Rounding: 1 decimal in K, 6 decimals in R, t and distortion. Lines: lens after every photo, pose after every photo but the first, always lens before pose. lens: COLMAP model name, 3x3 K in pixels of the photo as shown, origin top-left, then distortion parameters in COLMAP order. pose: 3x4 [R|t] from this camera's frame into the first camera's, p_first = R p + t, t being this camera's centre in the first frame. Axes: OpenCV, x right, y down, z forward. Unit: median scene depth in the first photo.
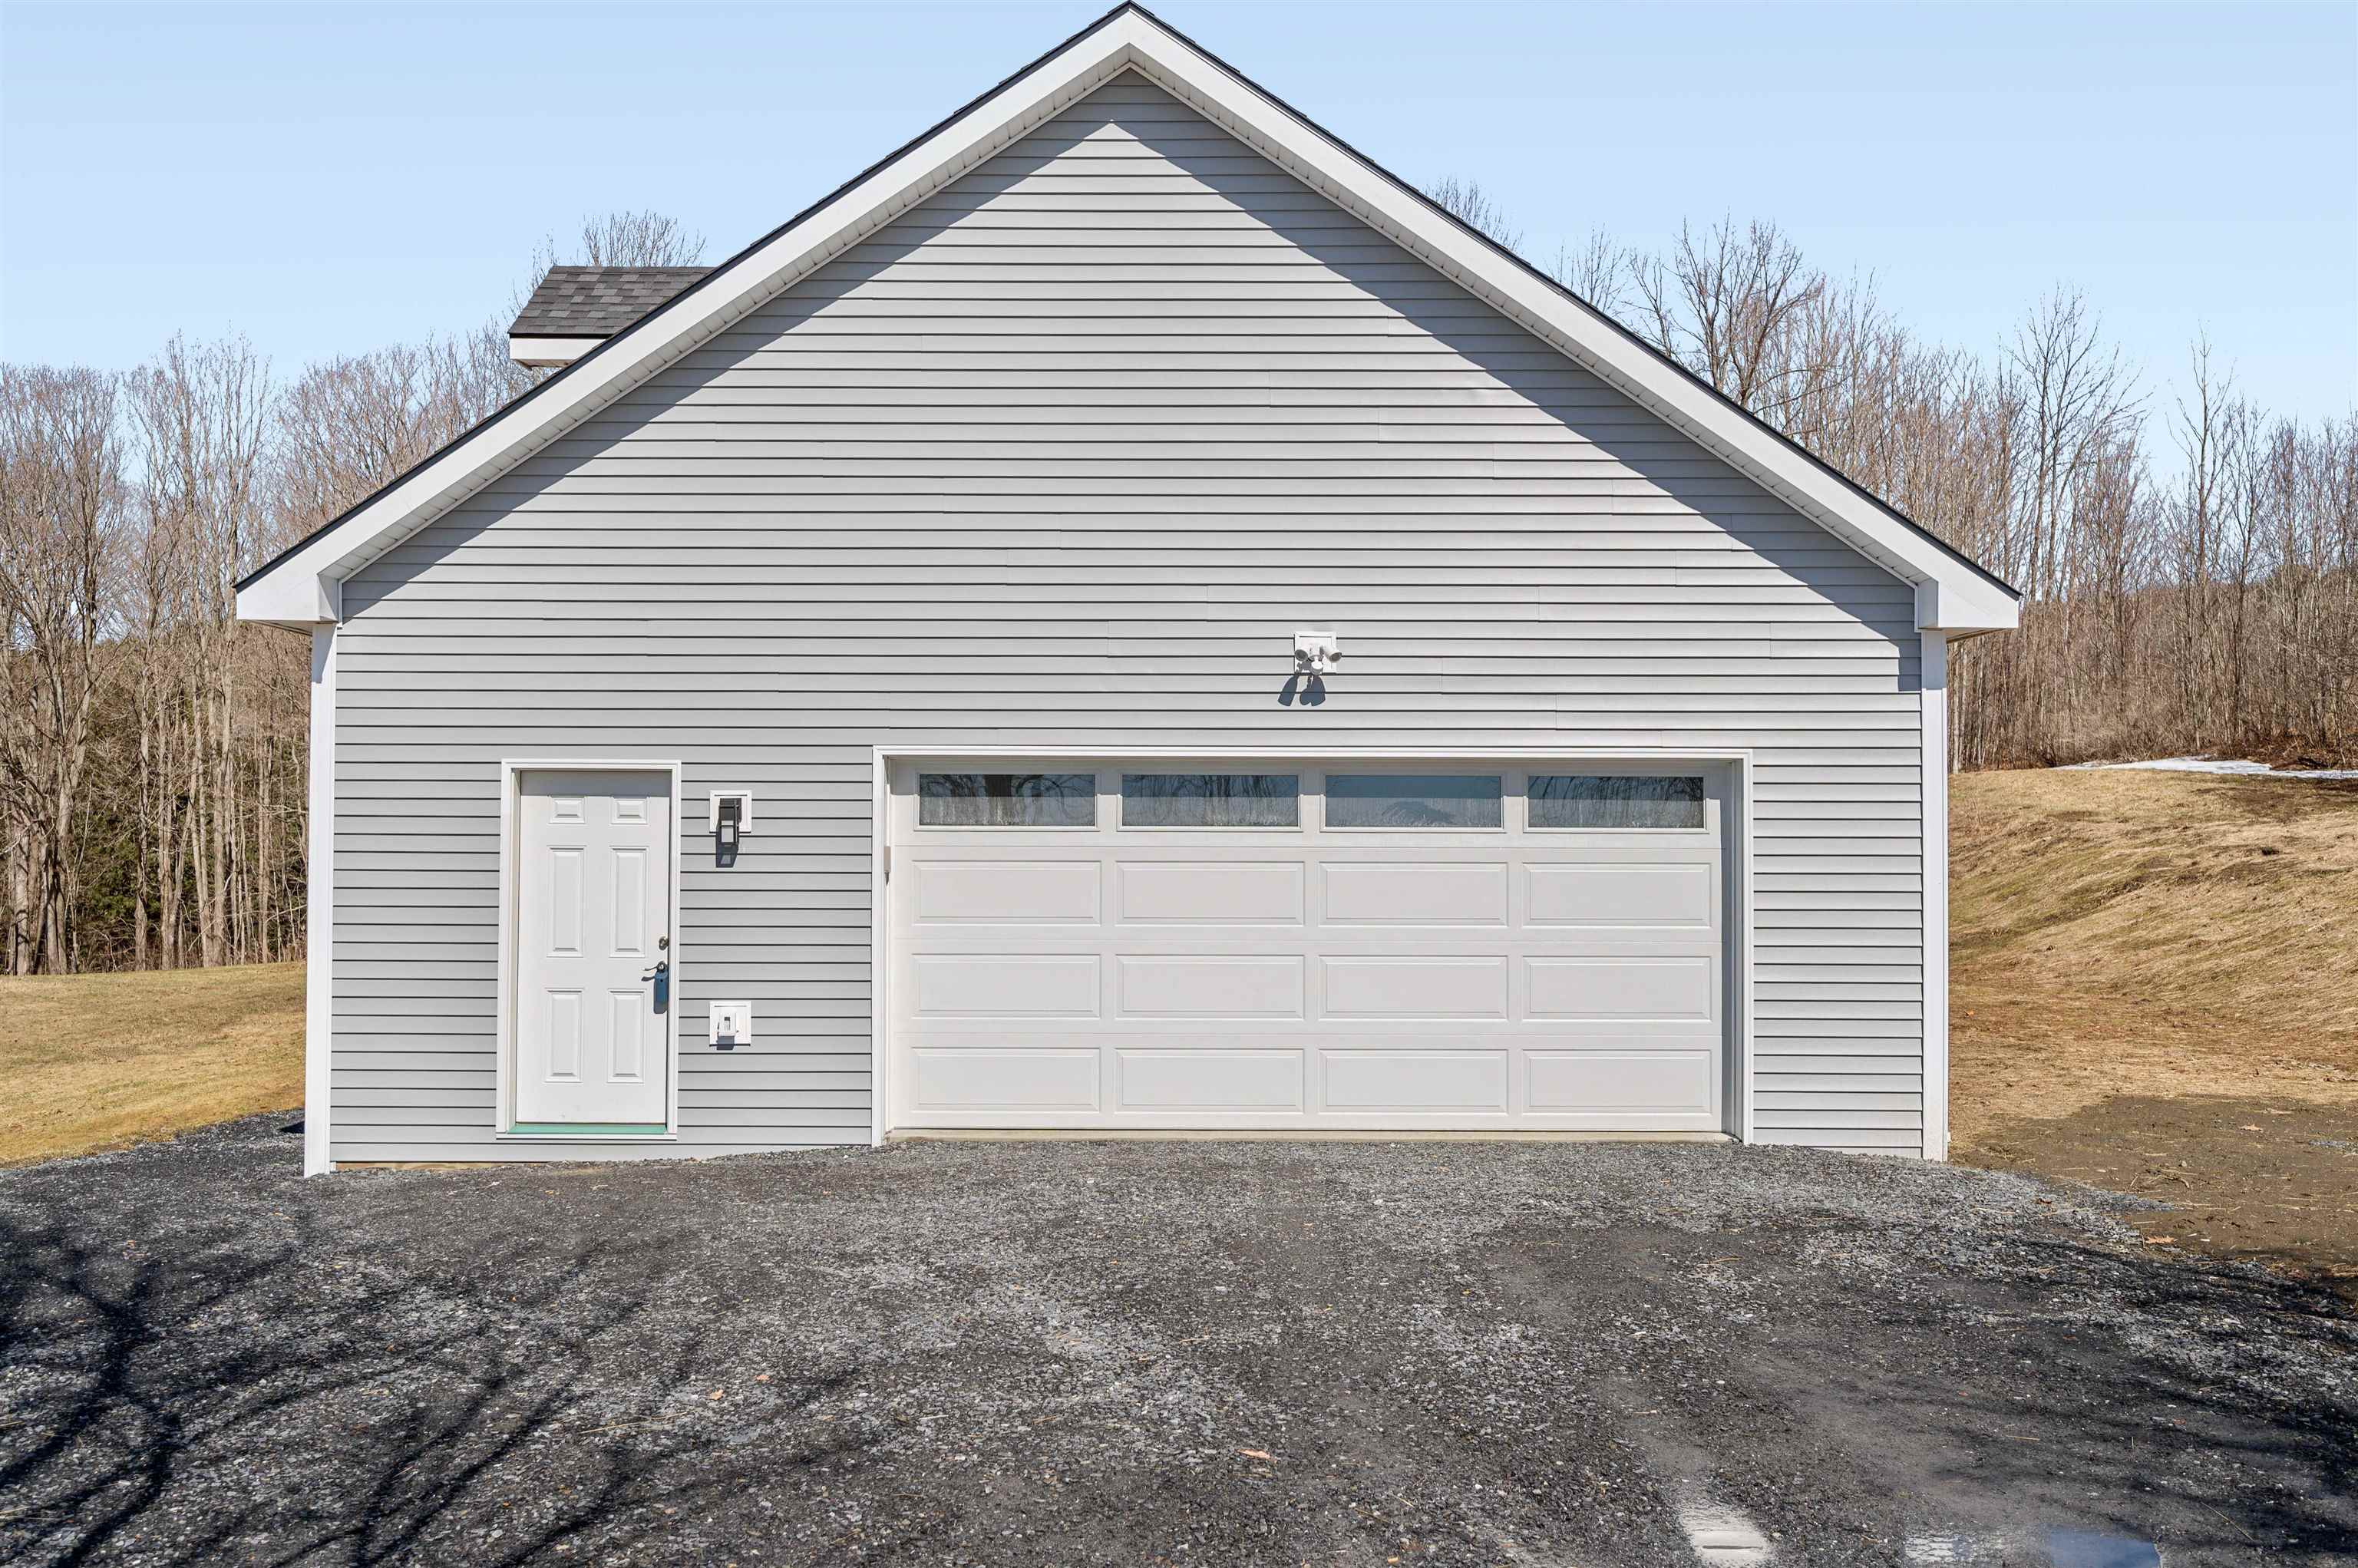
lens RADIAL K [[2029.5, 0, 1164.9], [0, 2029.5, 783.9], [0, 0, 1]] dist [0.004849, 0.003958]
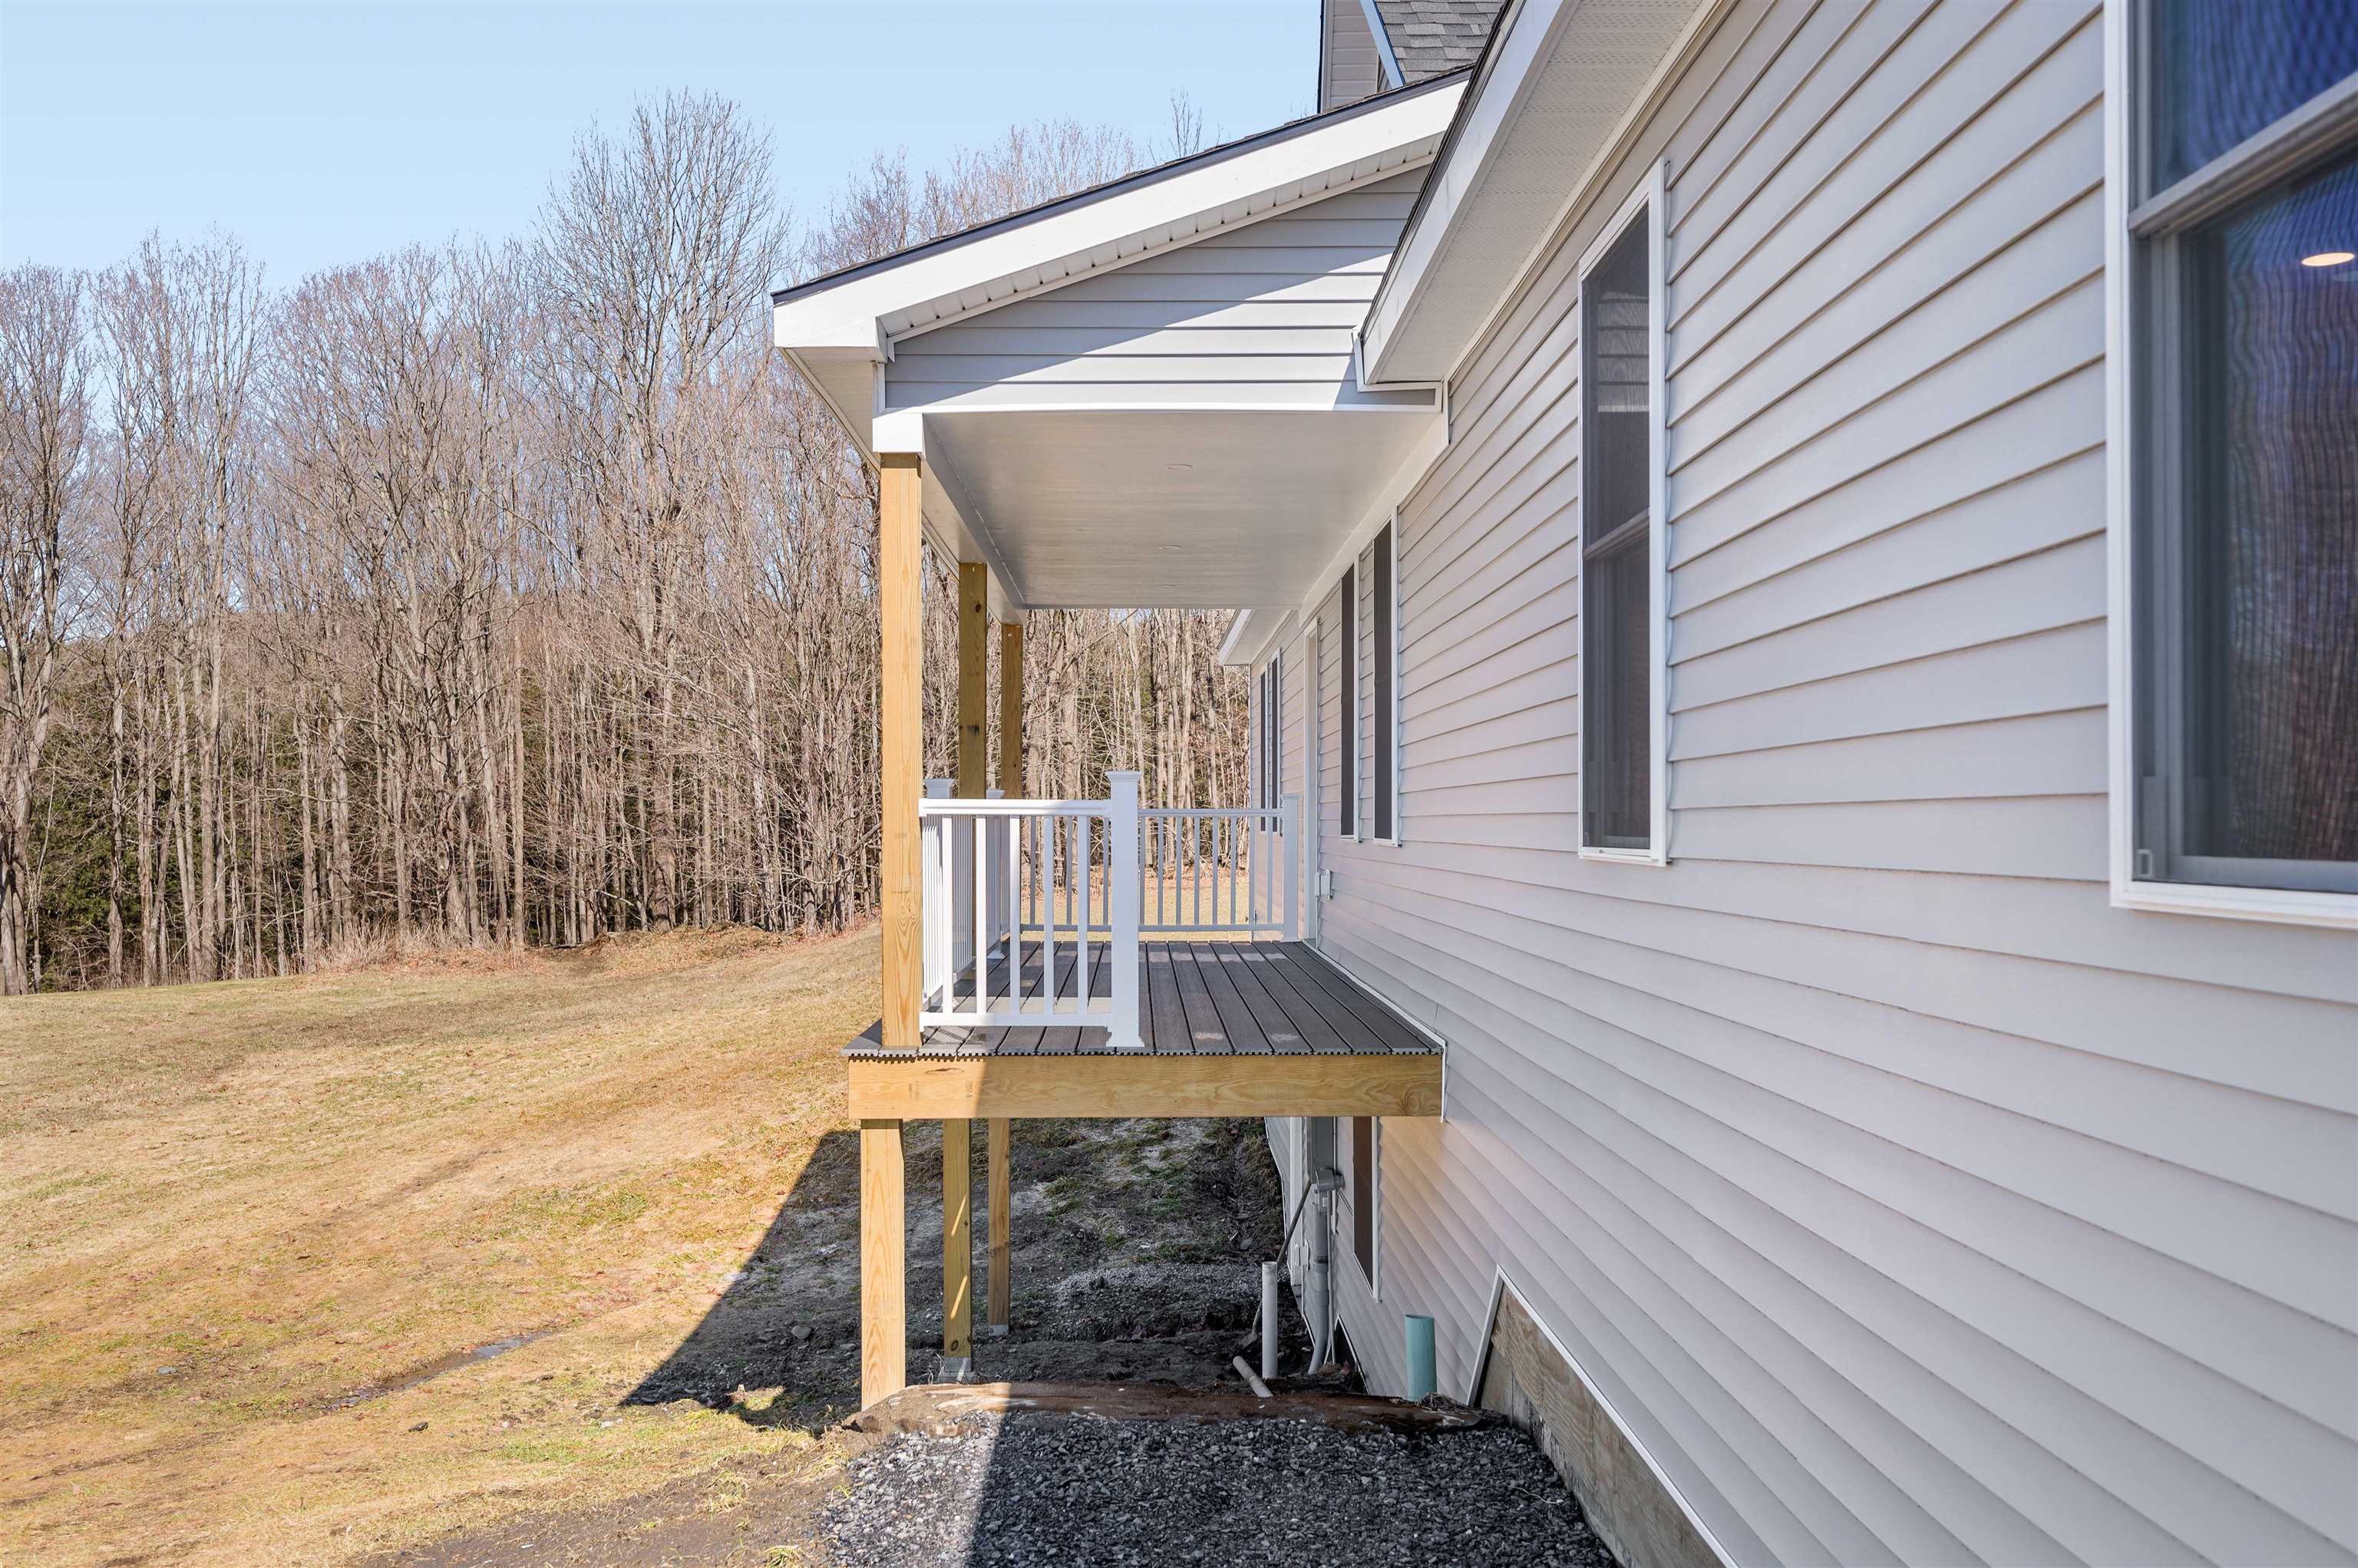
lens RADIAL K [[2029.5, 0, 1192.2], [0, 2029.5, 788.3], [0, 0, 1]] dist [0.004849, 0.003958]
pose [[0.999829, -0.006472, 0.017352, -0.069616], [0.006389, 0.999968, 0.004828, 0.008476], [-0.017382, -0.004716, 0.999838, 0.145586]]
